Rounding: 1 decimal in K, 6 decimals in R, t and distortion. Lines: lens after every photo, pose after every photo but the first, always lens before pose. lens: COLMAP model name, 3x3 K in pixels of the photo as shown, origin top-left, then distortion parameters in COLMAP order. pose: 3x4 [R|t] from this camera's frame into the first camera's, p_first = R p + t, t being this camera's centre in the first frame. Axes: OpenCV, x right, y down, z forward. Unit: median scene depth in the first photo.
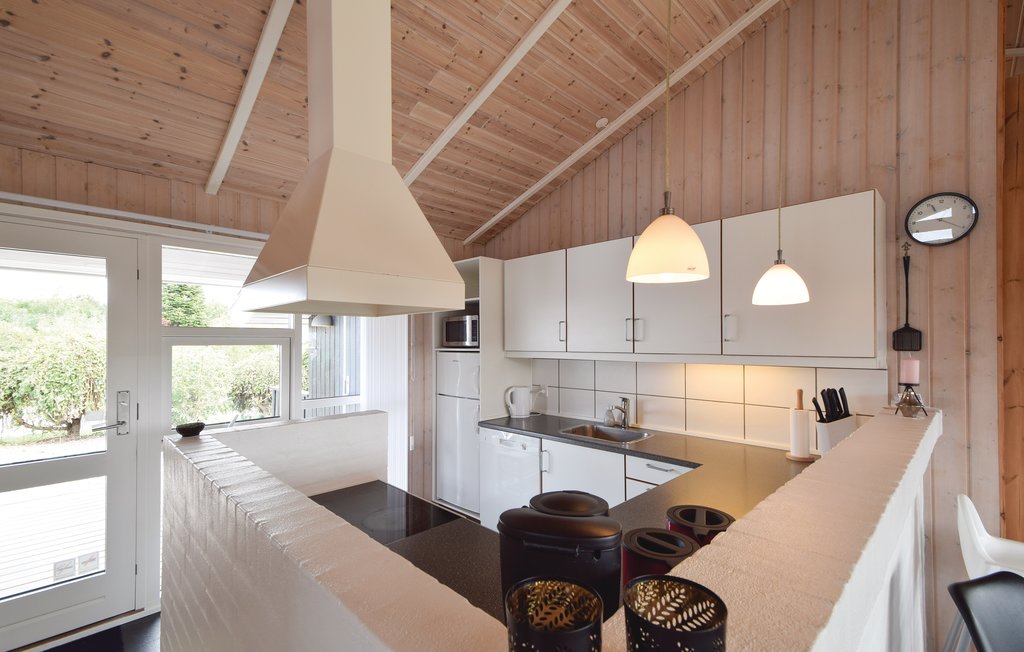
lens RADIAL K [[467.4, 0, 517.9], [0, 467.4, 343.8], [0, 0, 1]] dist [0.019765, -0.000717]
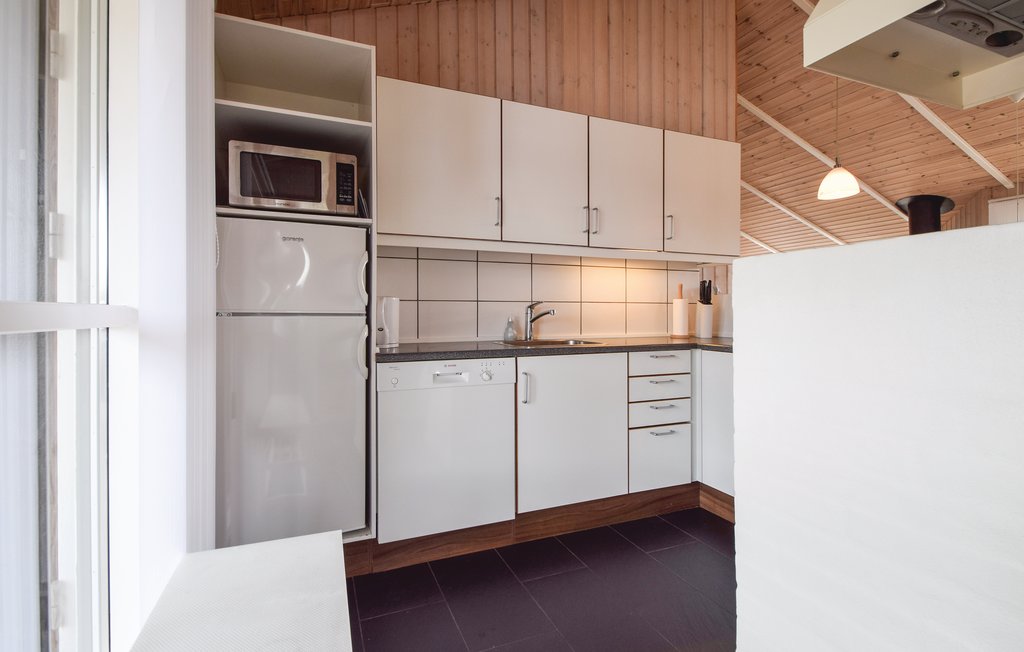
lens RADIAL K [[467.4, 0, 514.2], [0, 467.4, 315.4], [0, 0, 1]] dist [0.019765, -0.000717]
pose [[0.371204, -0.005718, 0.928534, -0.618502], [0.005321, 0.999978, 0.004031, 0.142234], [-0.928536, 0.003445, 0.371226, 0.769951]]
